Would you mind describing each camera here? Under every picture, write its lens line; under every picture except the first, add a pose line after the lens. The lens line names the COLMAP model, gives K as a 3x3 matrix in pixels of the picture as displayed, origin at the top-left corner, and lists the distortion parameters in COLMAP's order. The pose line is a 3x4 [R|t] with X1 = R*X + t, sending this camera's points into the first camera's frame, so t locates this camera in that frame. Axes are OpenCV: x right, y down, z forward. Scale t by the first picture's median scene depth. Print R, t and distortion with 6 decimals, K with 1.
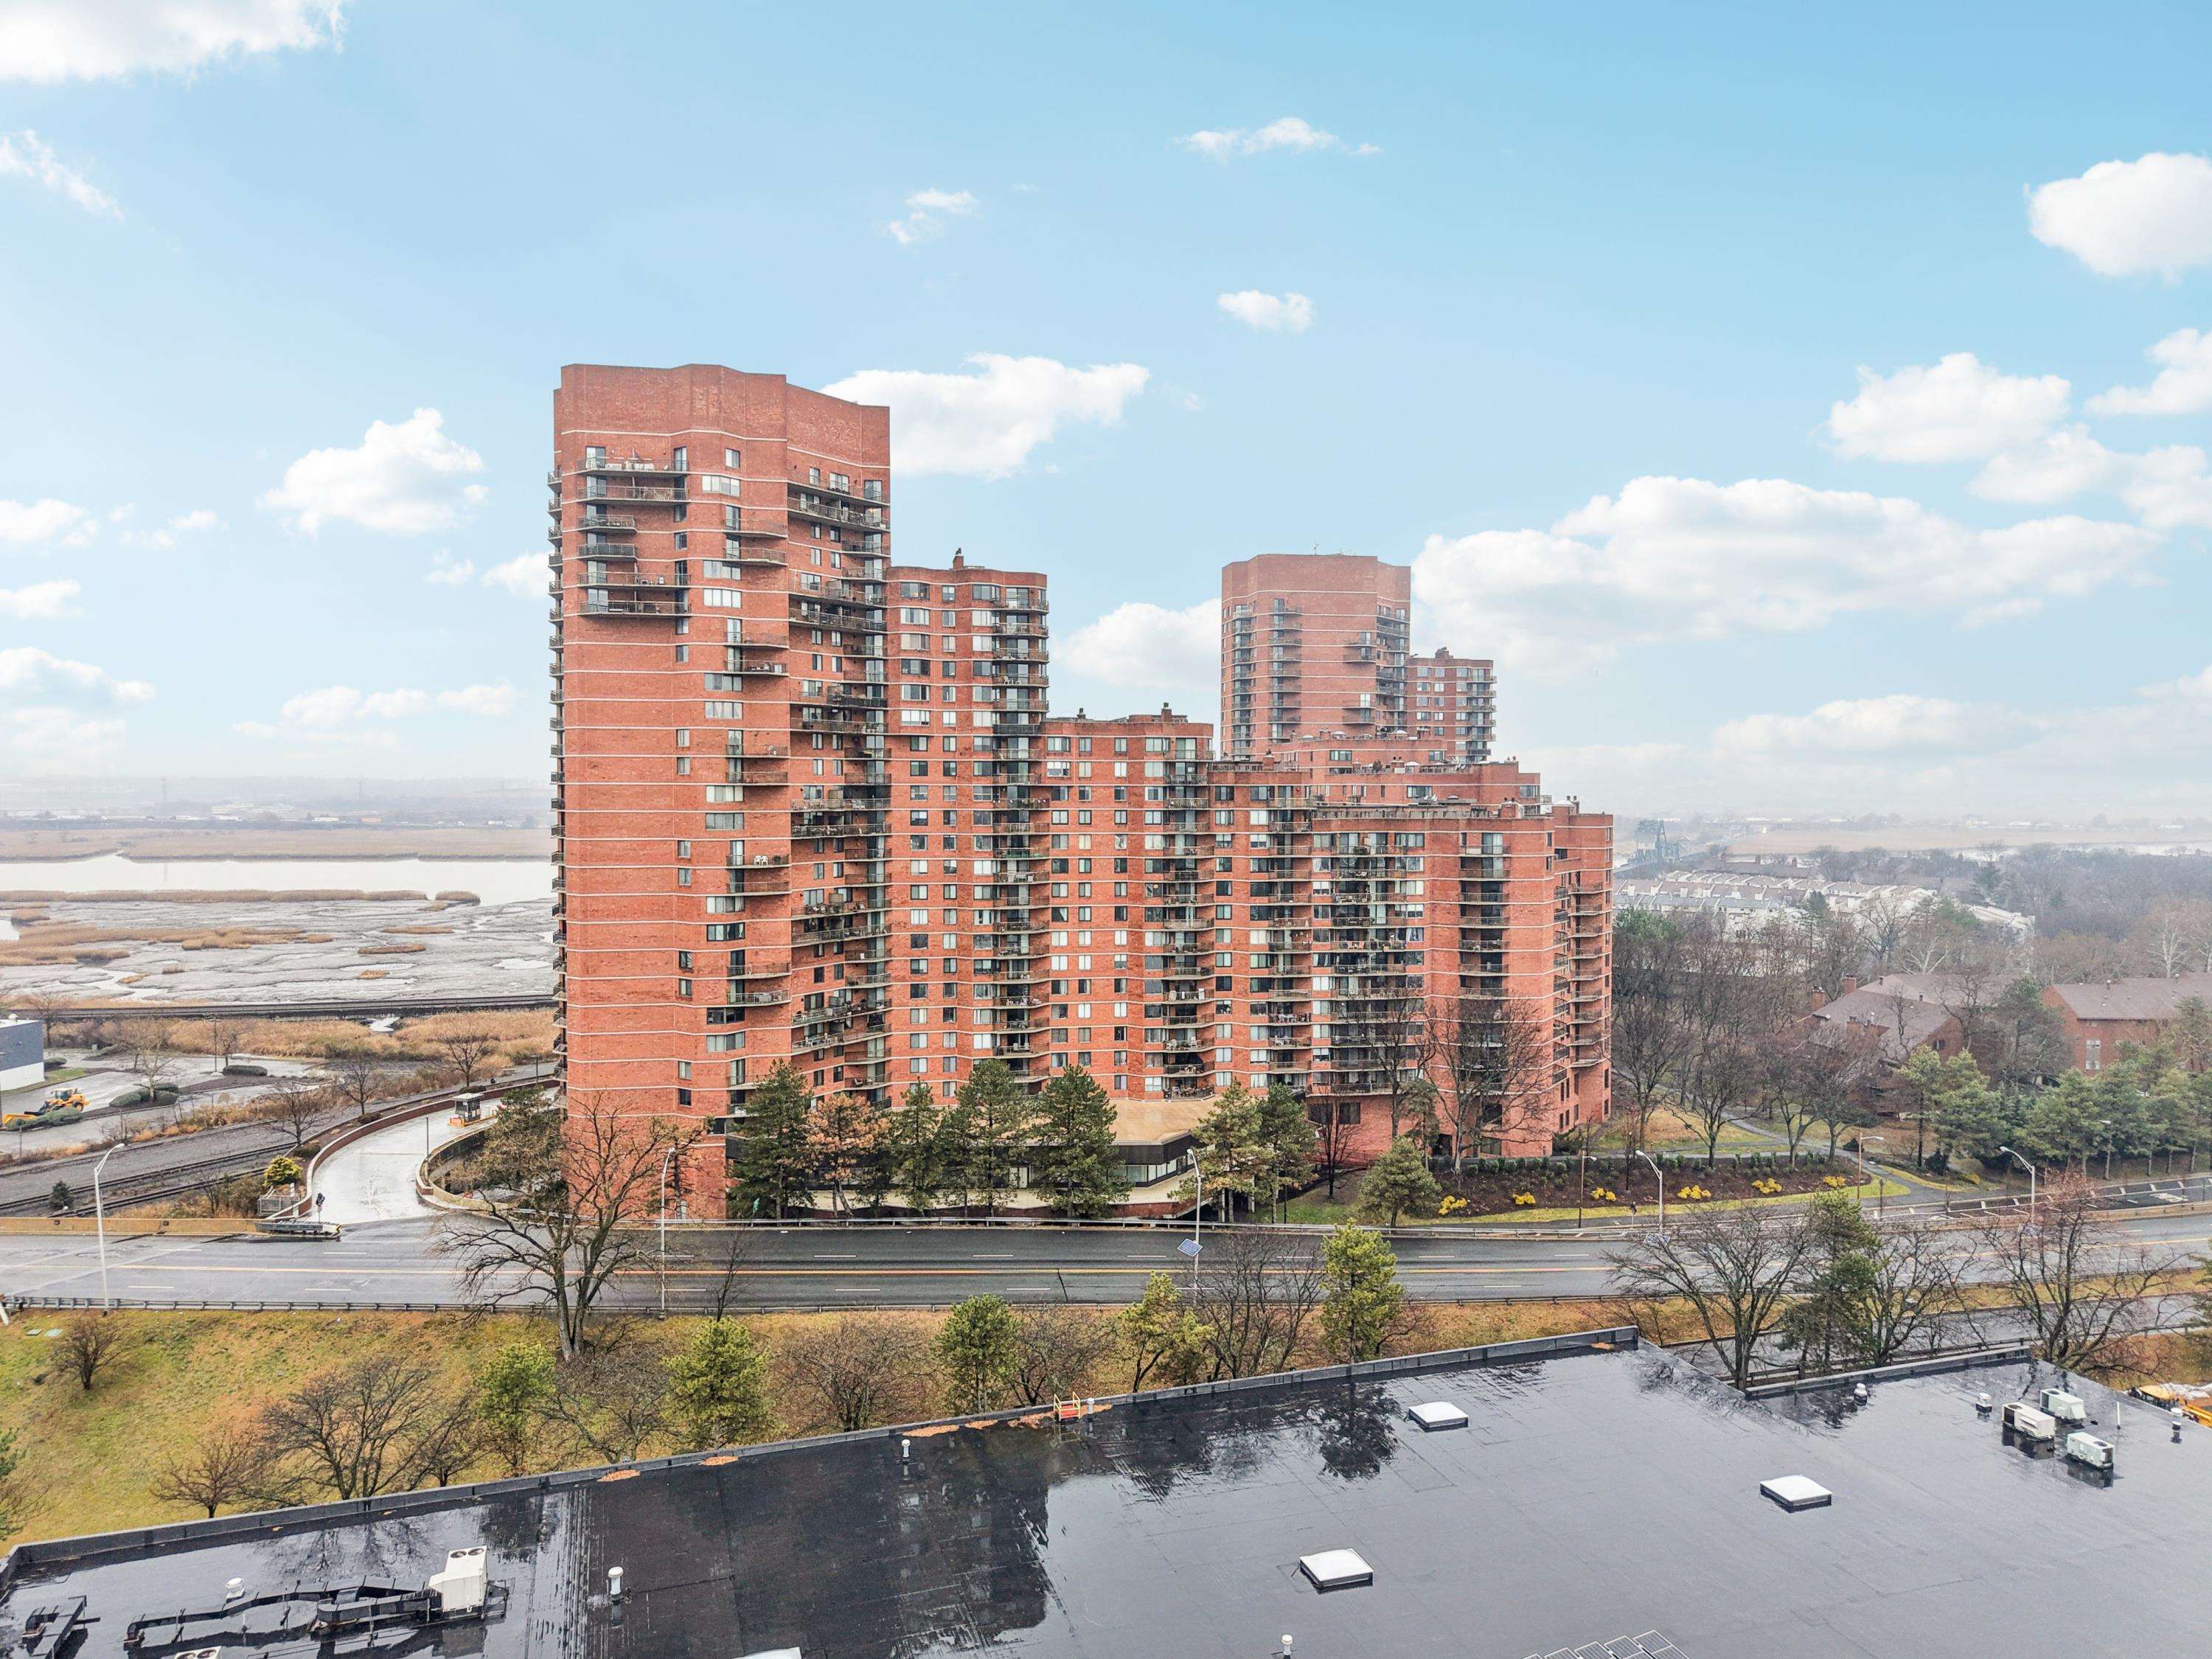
lens RADIAL K [[1475.9, 0, 1107.5], [0, 1475.9, 858.8], [0, 0, 1]] dist [0.037110, -0.043113]
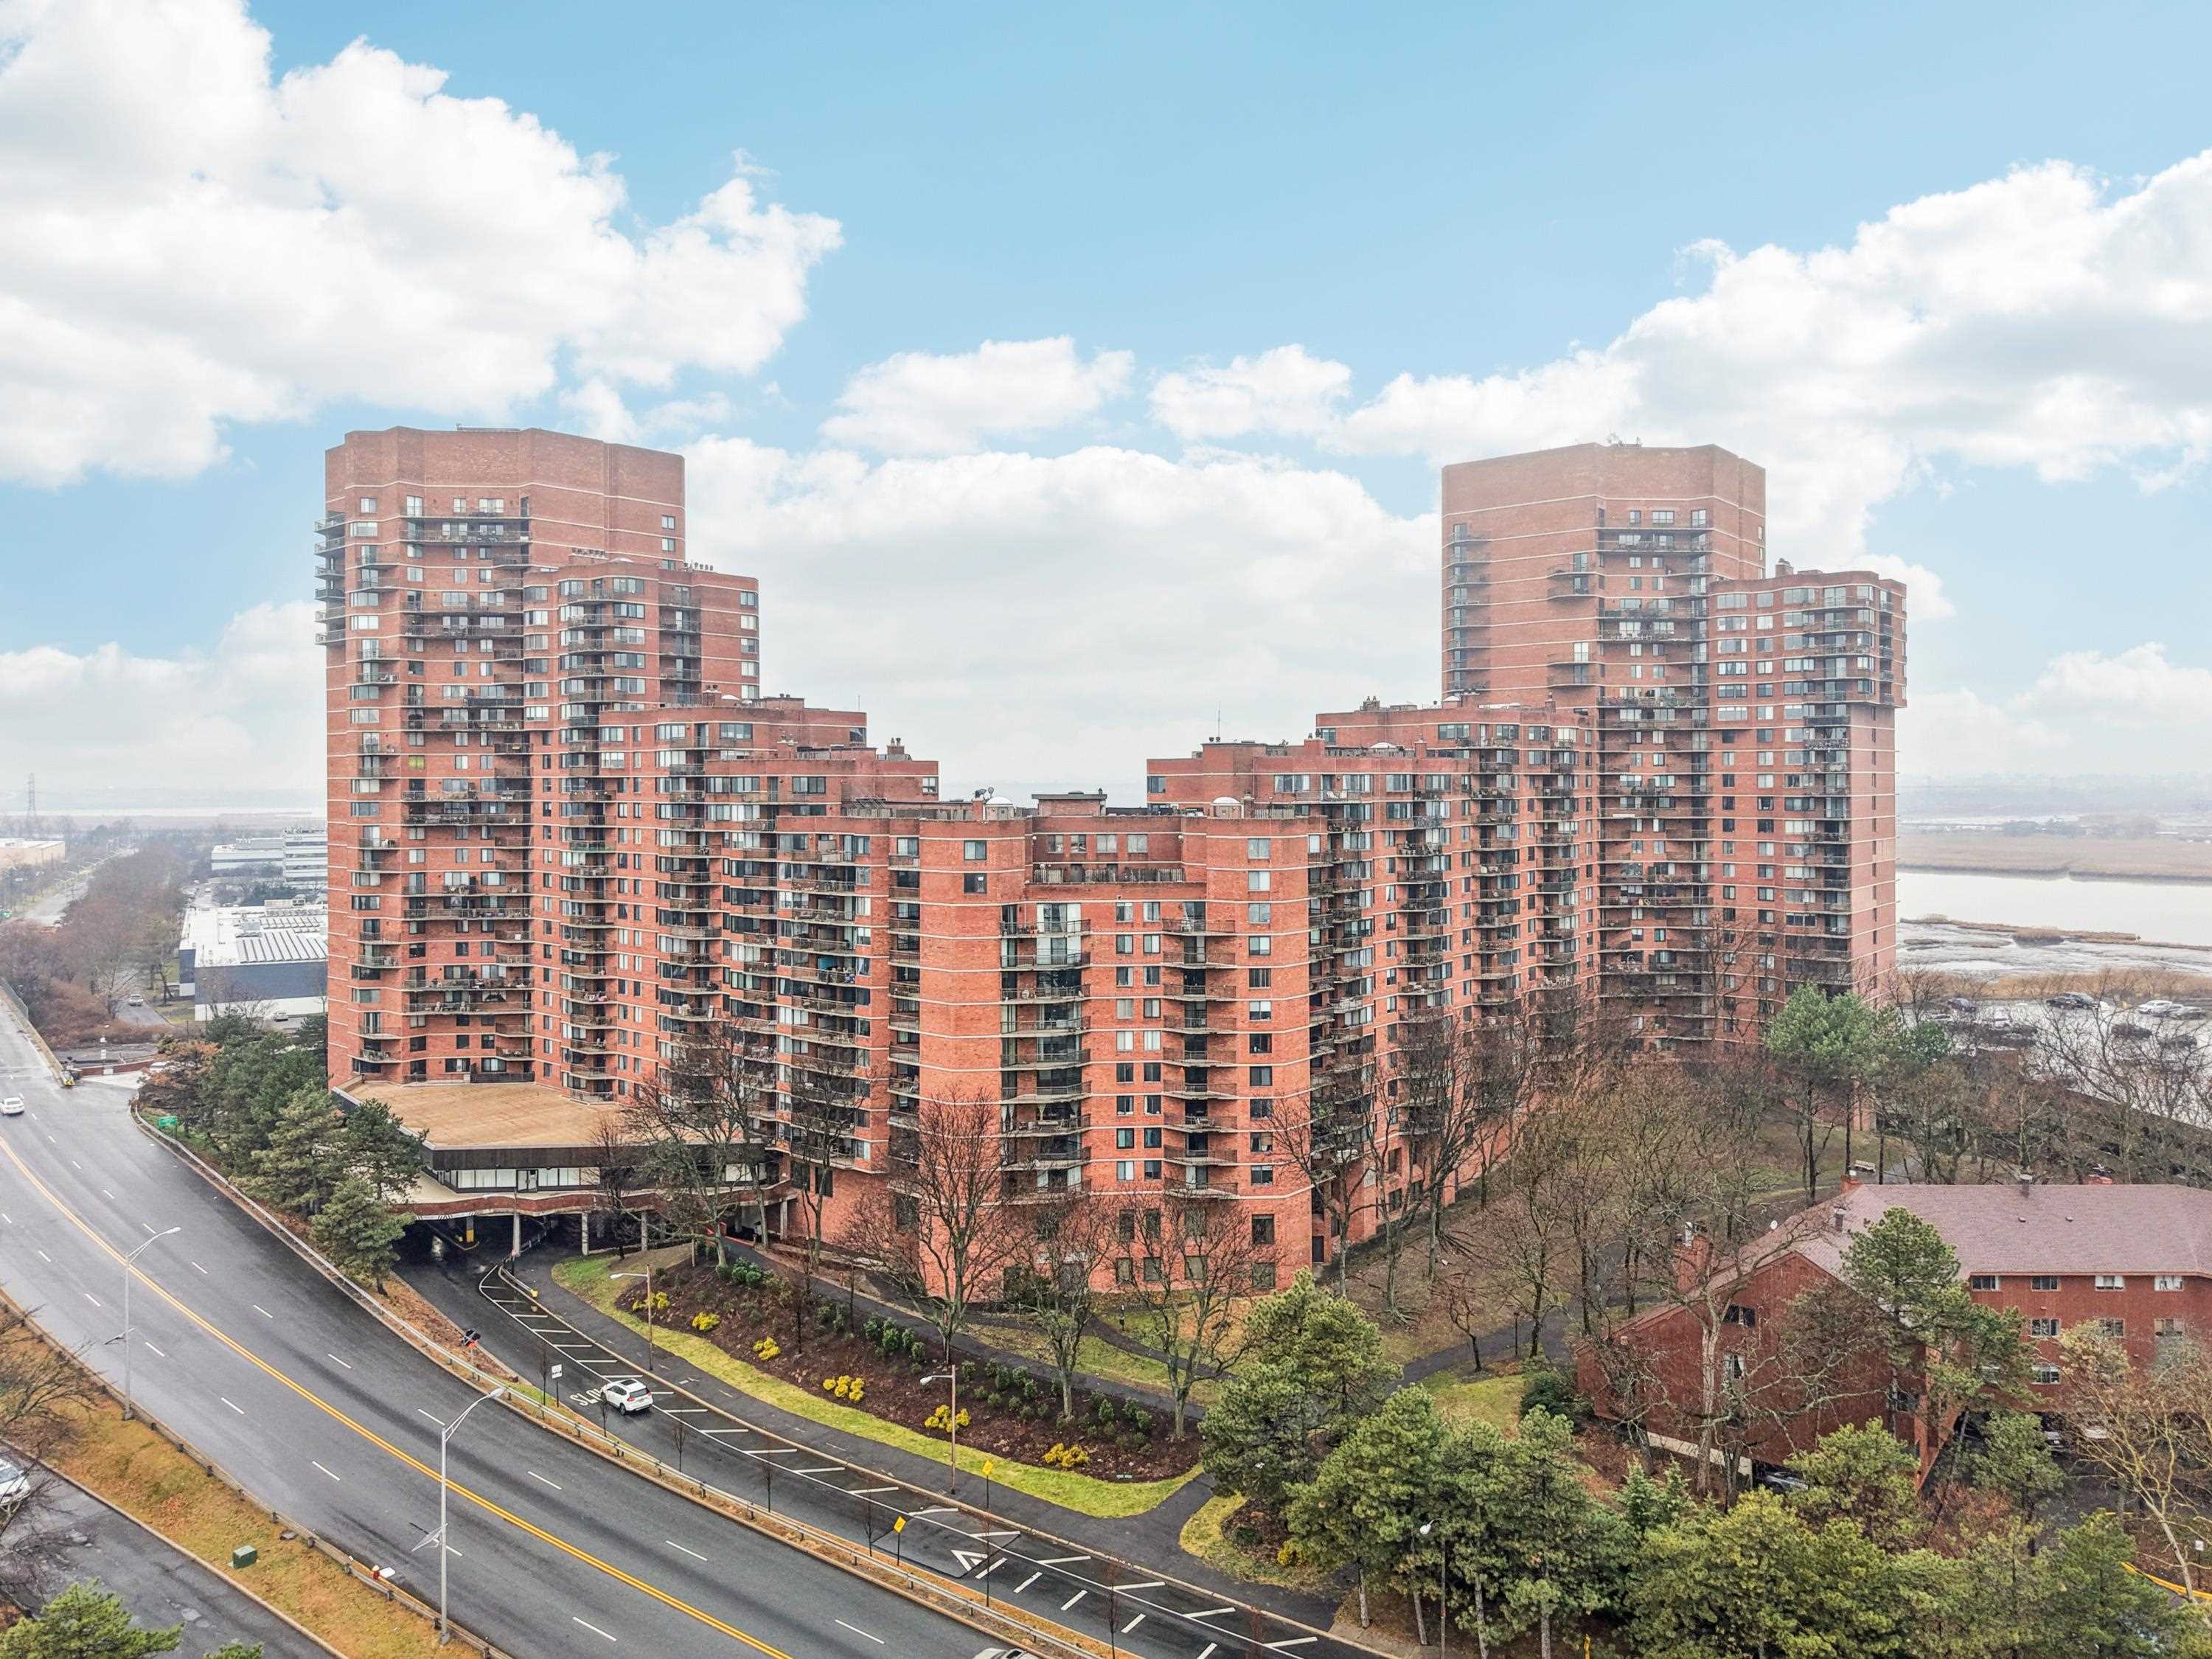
lens RADIAL K [[1532.2, 0, 1106.1], [0, 1532.2, 793.8], [0, 0, 1]] dist [0.033289, -0.110629]
pose [[0.631935, 0.005884, -0.774999, 0.985777], [-0.035102, 0.999162, -0.021036, -0.030011], [0.774226, 0.040497, 0.631613, 0.628563]]
